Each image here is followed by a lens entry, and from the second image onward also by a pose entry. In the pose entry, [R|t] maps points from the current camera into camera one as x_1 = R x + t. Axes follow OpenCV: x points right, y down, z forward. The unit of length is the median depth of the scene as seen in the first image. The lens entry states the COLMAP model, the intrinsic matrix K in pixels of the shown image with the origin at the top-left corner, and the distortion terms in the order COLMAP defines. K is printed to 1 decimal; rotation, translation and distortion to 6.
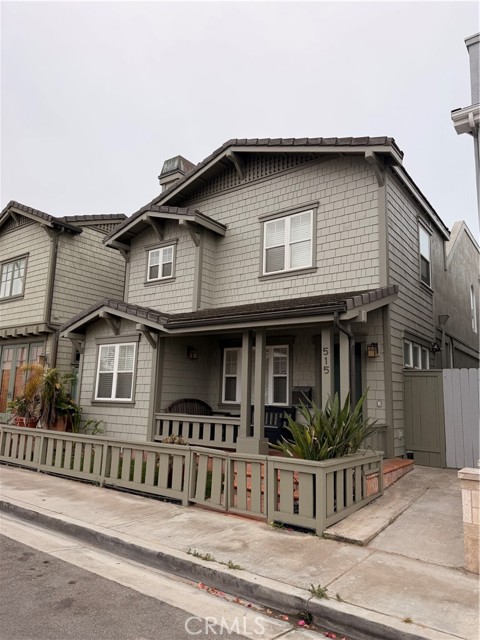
lens RADIAL K [[454.4, 0, 250.4], [0, 454.4, 323.8], [0, 0, 1]] dist [0.044407, -0.066221]
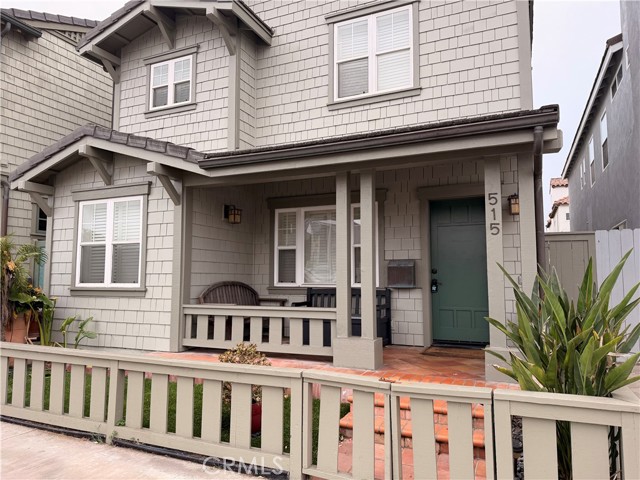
lens RADIAL K [[454.4, 0, 325.8], [0, 454.4, 244.5], [0, 0, 1]] dist [0.044407, -0.066221]
pose [[0.978765, -0.010426, 0.204719, -0.140279], [-0.007514, 0.996210, 0.086659, 0.053491], [-0.204847, -0.086357, 0.974977, 0.334745]]
